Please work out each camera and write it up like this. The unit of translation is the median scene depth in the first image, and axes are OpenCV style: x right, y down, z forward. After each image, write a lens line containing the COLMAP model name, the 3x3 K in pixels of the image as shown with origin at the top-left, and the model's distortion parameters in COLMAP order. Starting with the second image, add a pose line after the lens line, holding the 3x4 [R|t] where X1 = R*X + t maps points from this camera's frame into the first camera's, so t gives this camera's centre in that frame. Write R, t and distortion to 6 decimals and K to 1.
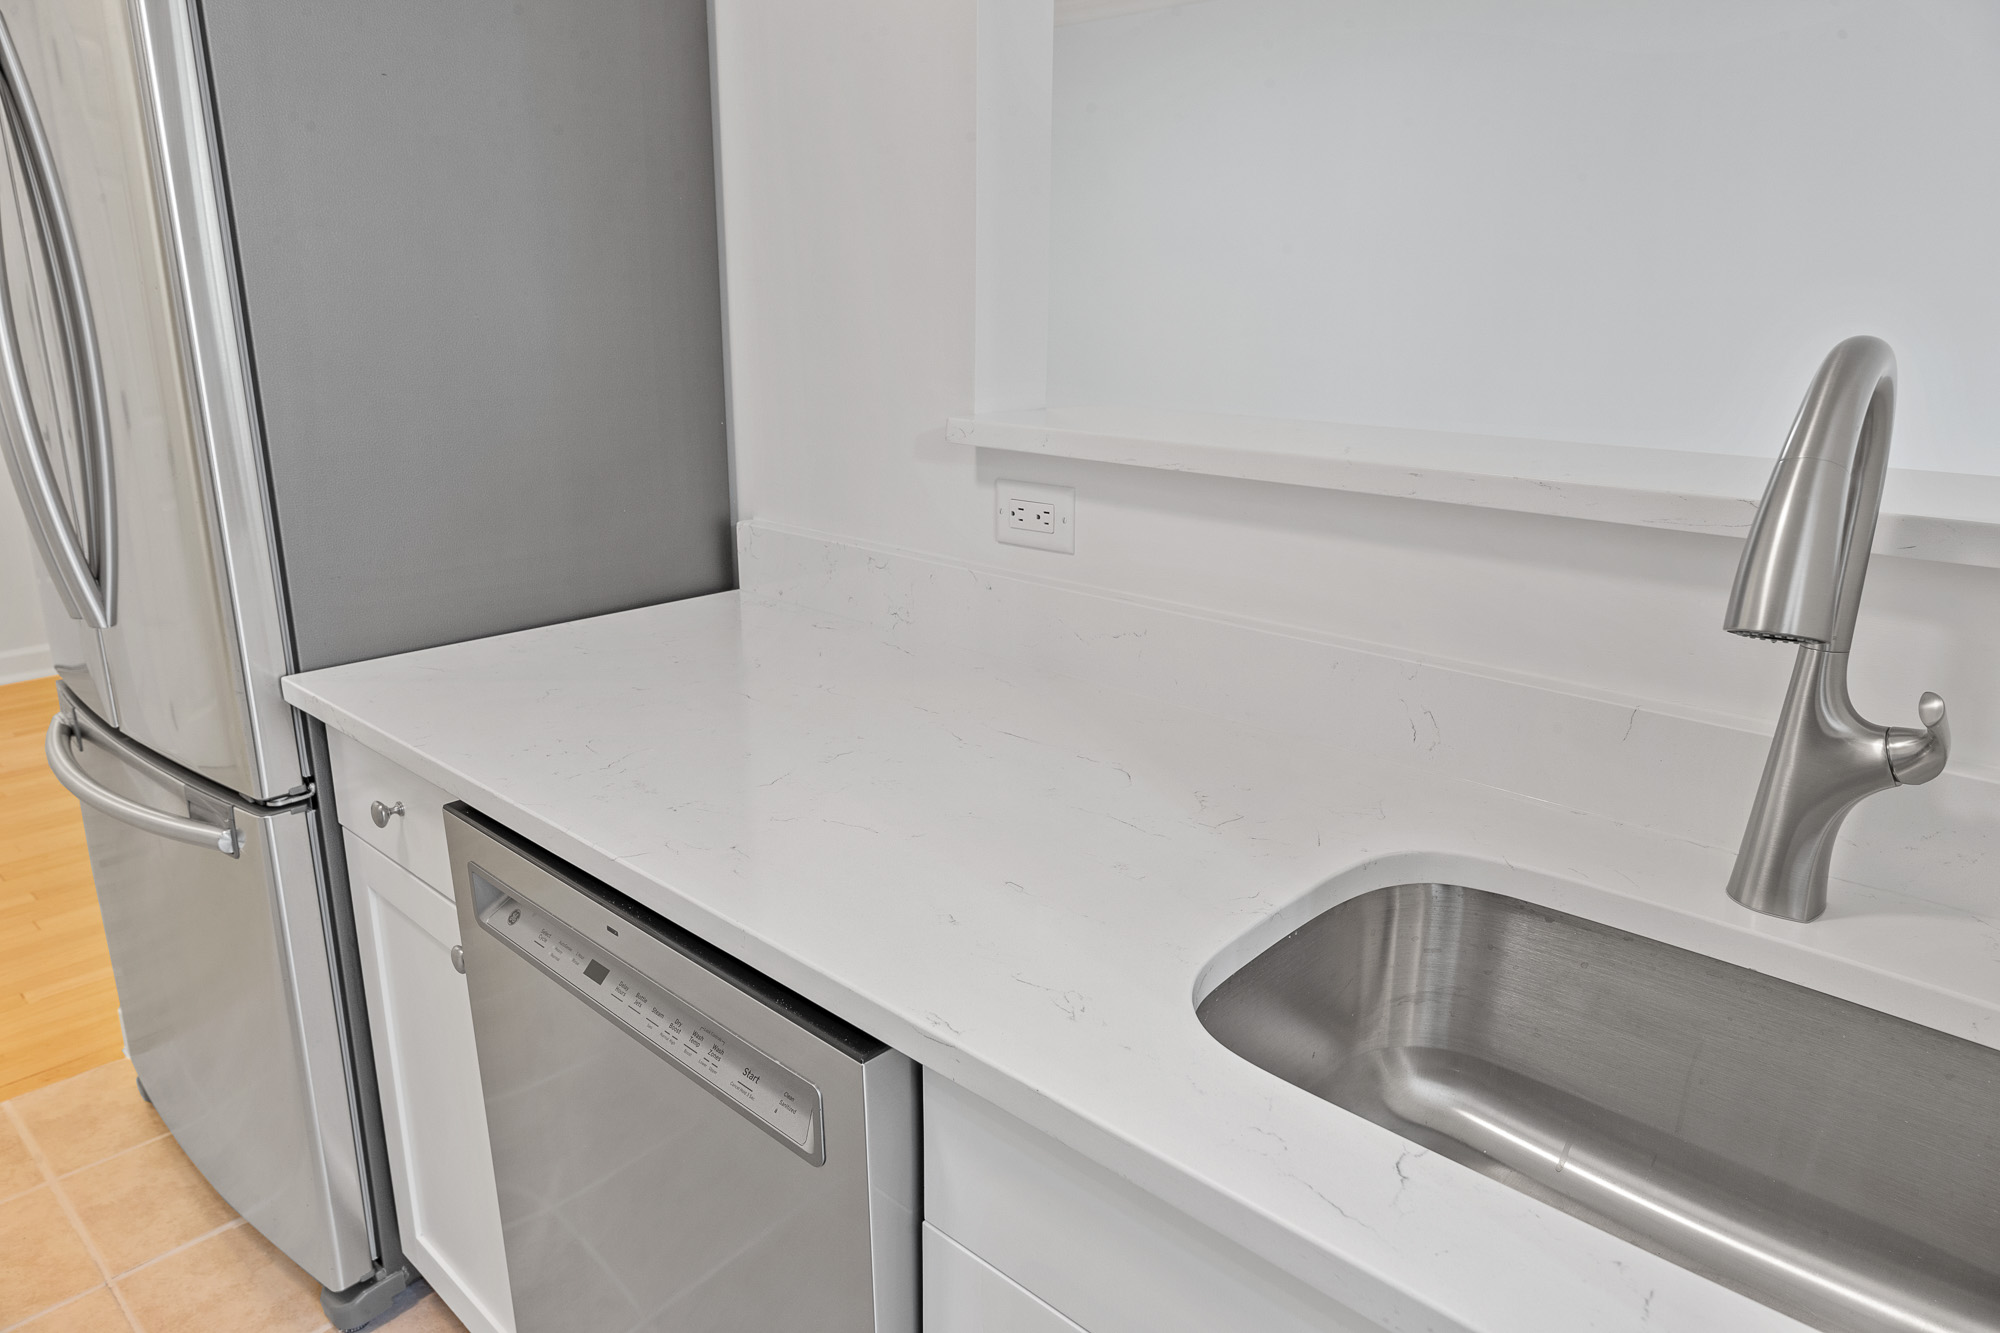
lens RADIAL K [[1284.6, 0, 1002.7], [0, 1284.6, 673.7], [0, 0, 1]] dist [0.012024, -0.001741]
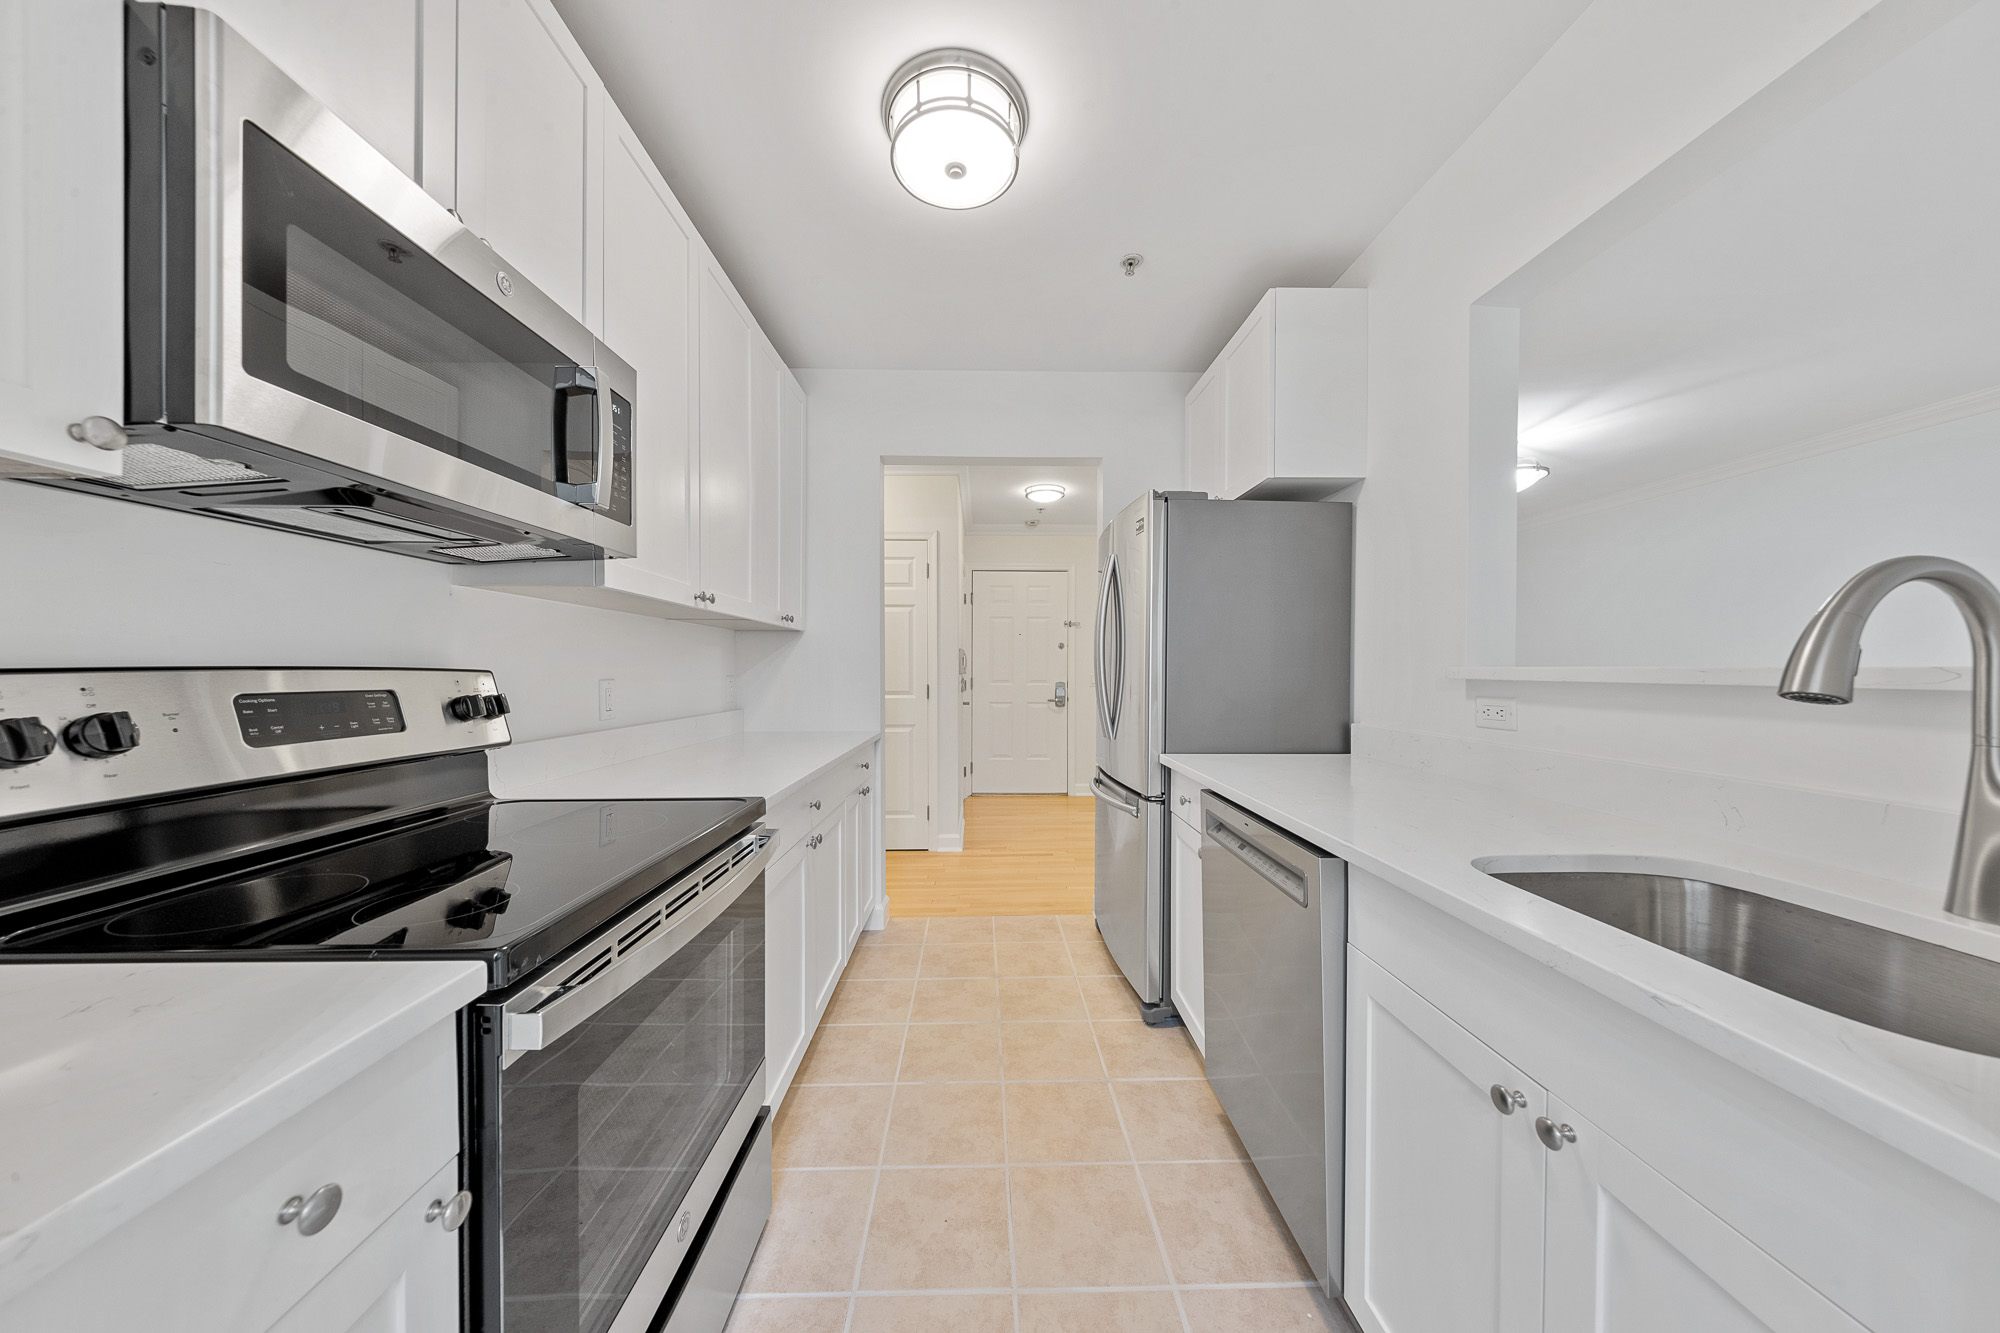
lens RADIAL K [[637.5, 0, 992.5], [0, 637.5, 673.4], [0, 0, 1]] dist [0.004748, -0.002097]
pose [[0.691973, -0.002917, -0.721918, 0.204898], [-0.200180, 0.960004, -0.195755, 0.176786], [0.693615, 0.279971, 0.663713, -0.248657]]
